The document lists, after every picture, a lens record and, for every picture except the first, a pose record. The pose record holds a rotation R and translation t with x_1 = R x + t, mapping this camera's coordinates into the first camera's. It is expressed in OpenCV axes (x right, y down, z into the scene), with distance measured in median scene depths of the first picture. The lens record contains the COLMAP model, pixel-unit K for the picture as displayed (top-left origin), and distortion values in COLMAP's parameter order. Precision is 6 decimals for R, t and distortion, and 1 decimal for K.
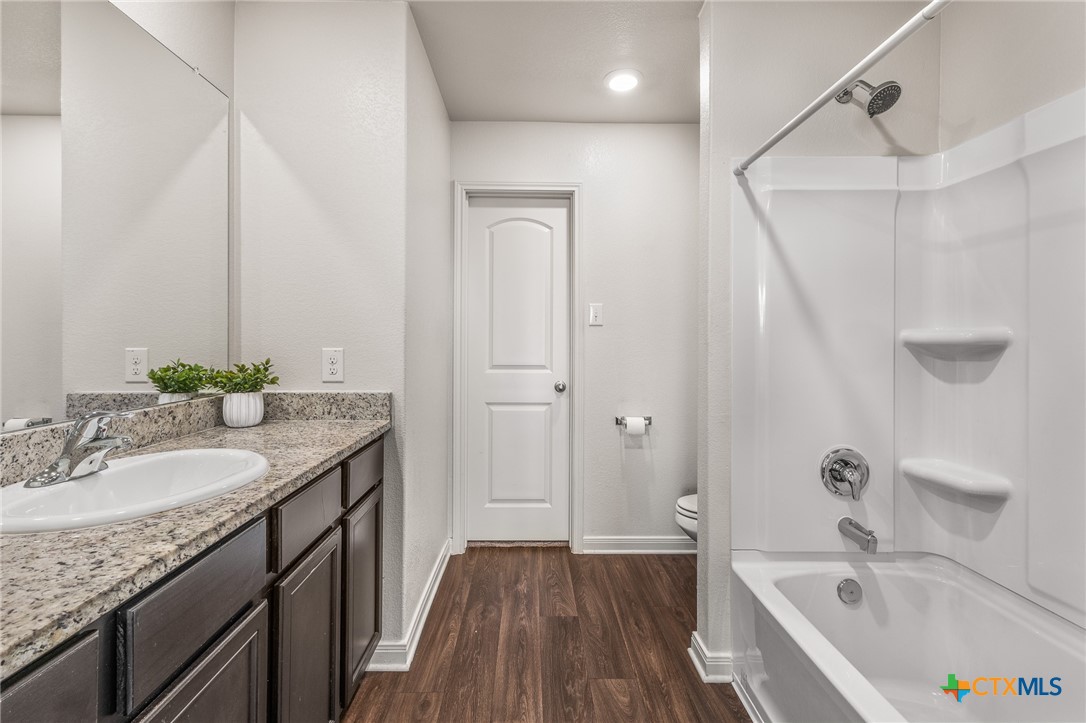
lens RADIAL K [[472.6, 0, 537.5], [0, 472.6, 340.4], [0, 0, 1]] dist [0.003199, -0.003707]
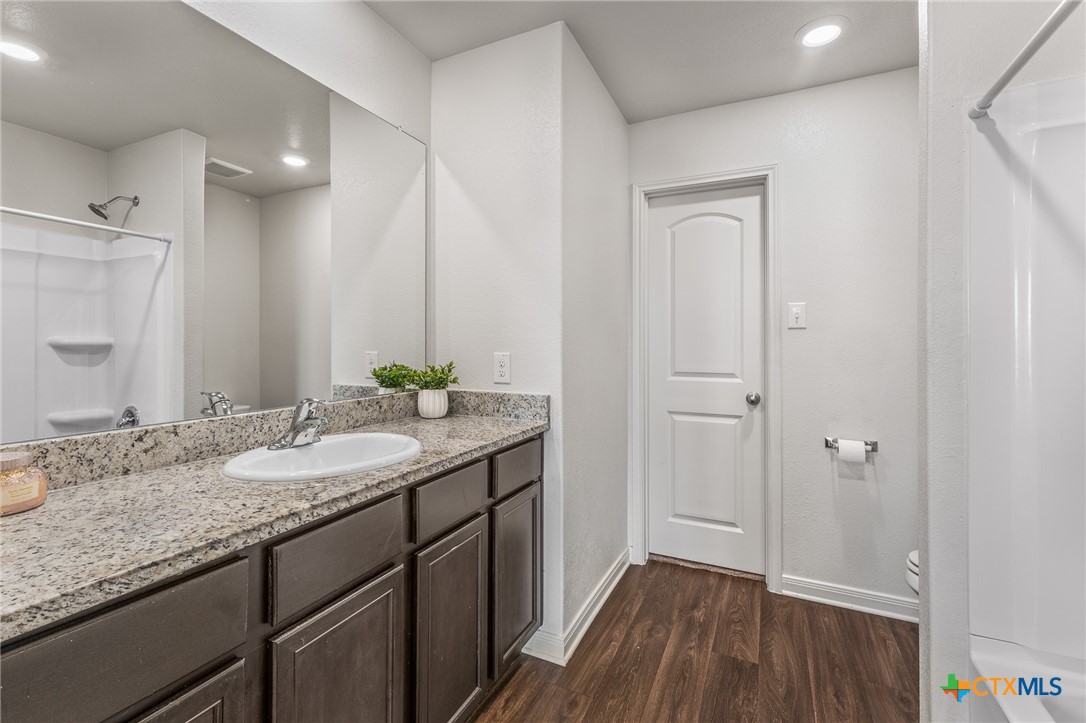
lens RADIAL K [[473.4, 0, 540.4], [0, 473.4, 342.6], [0, 0, 1]] dist [0.000244, 0.000052]
pose [[0.892876, -0.002645, -0.450295, 0.150028], [-0.000524, 0.999976, -0.006912, 0.000227], [0.450303, 0.006408, 0.892853, 0.051168]]
